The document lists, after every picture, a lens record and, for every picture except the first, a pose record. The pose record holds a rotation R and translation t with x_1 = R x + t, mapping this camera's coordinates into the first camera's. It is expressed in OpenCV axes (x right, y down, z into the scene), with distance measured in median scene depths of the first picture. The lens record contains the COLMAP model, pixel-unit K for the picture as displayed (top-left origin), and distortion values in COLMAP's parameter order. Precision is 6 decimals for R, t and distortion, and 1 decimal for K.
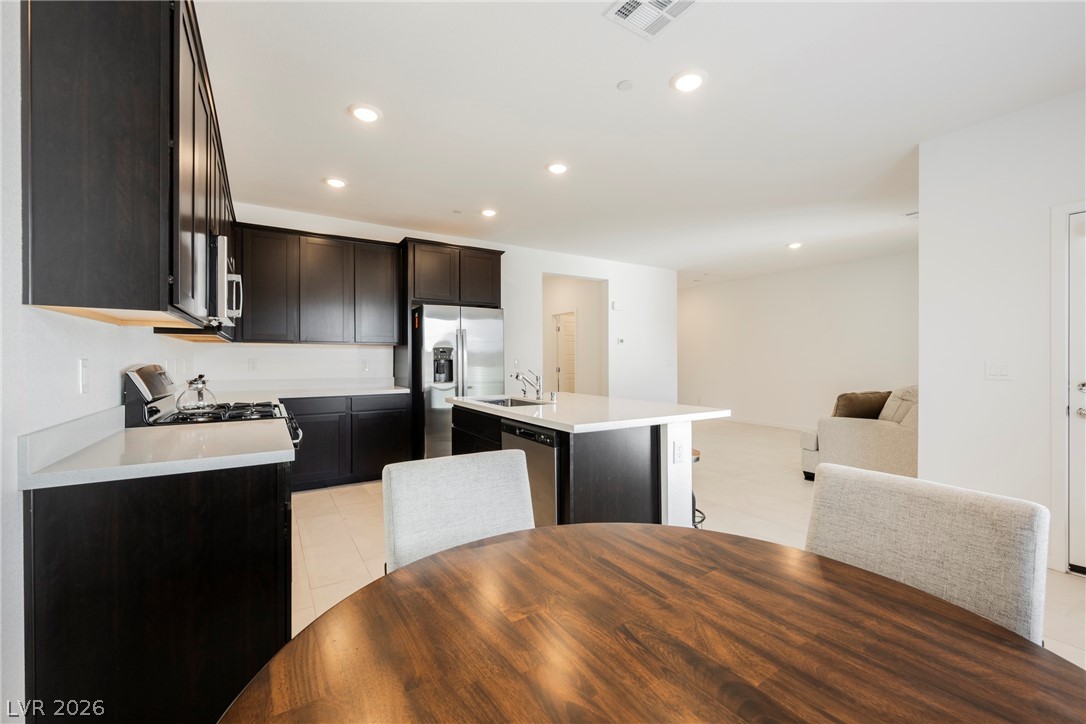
lens RADIAL K [[455.6, 0, 543.0], [0, 455.6, 362.0], [0, 0, 1]] dist [0.000160, 0.000045]
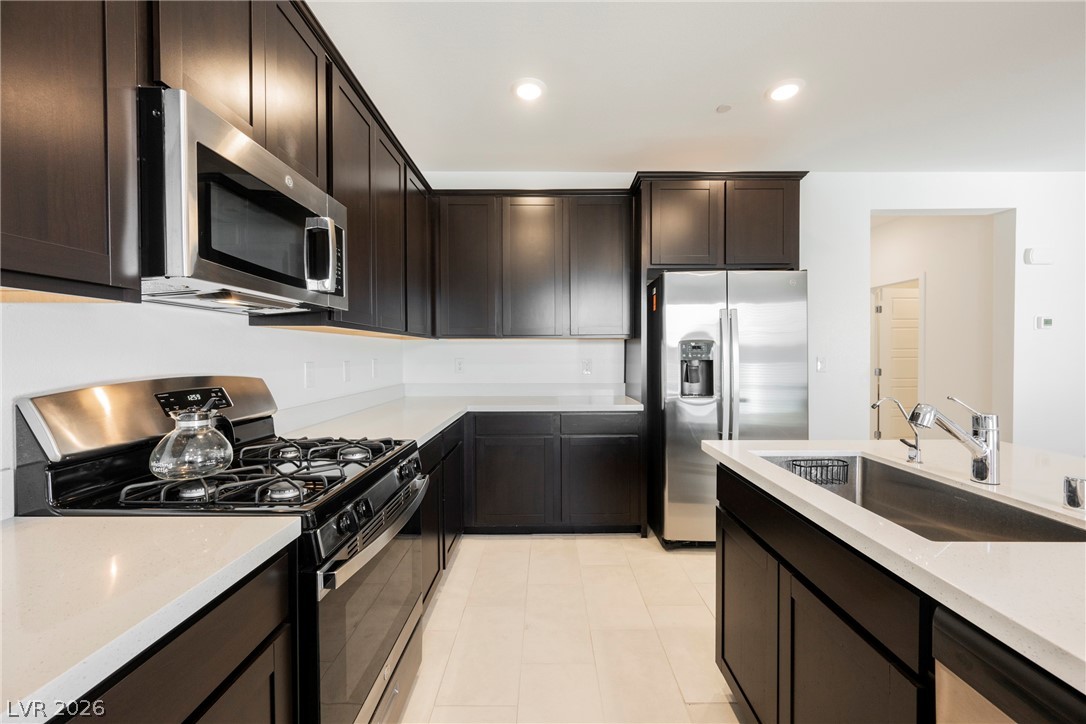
lens RADIAL K [[426.6, 0, 543.0], [0, 426.6, 362.0], [0, 0, 1]] dist [-0.000050, 0.000010]
pose [[0.849415, 0.007413, -0.527673, -0.088217], [0.000426, 0.999891, 0.014733, -0.010614], [0.527725, -0.012739, 0.849320, 0.387446]]
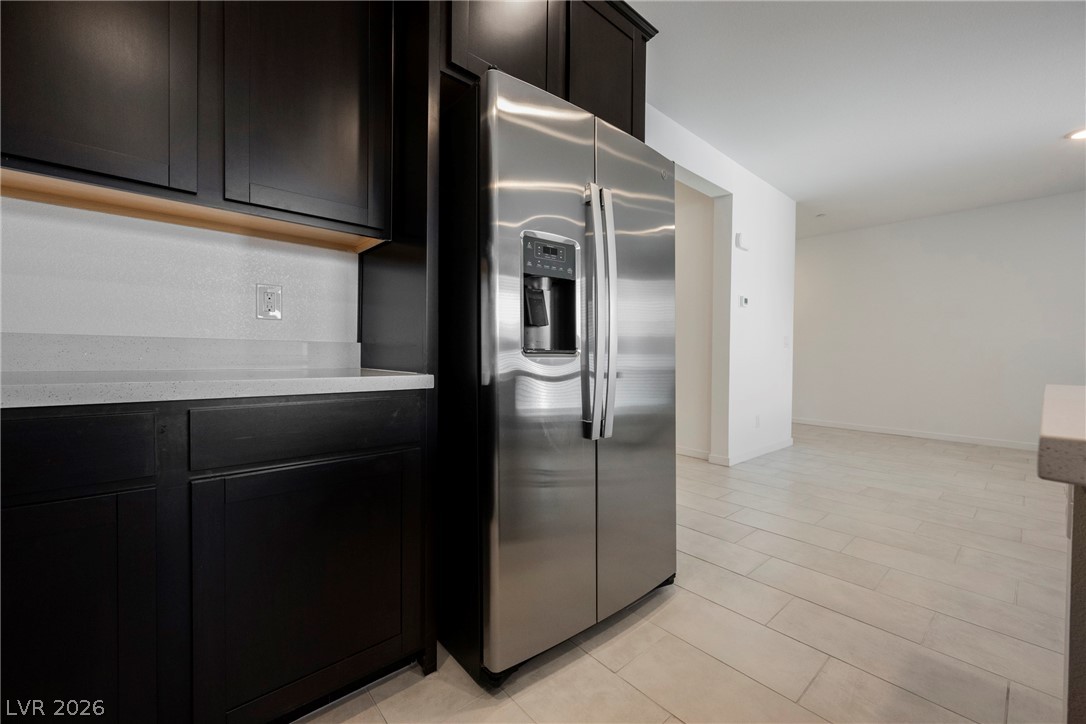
lens RADIAL K [[426.6, 0, 543.0], [0, 426.6, 362.0], [0, 0, 1]] dist [-0.000050, 0.000010]
pose [[0.987412, 0.012308, 0.157692, -0.253617], [-0.014349, 0.999827, 0.011810, 0.044578], [-0.157520, -0.013924, 0.987418, 0.690185]]
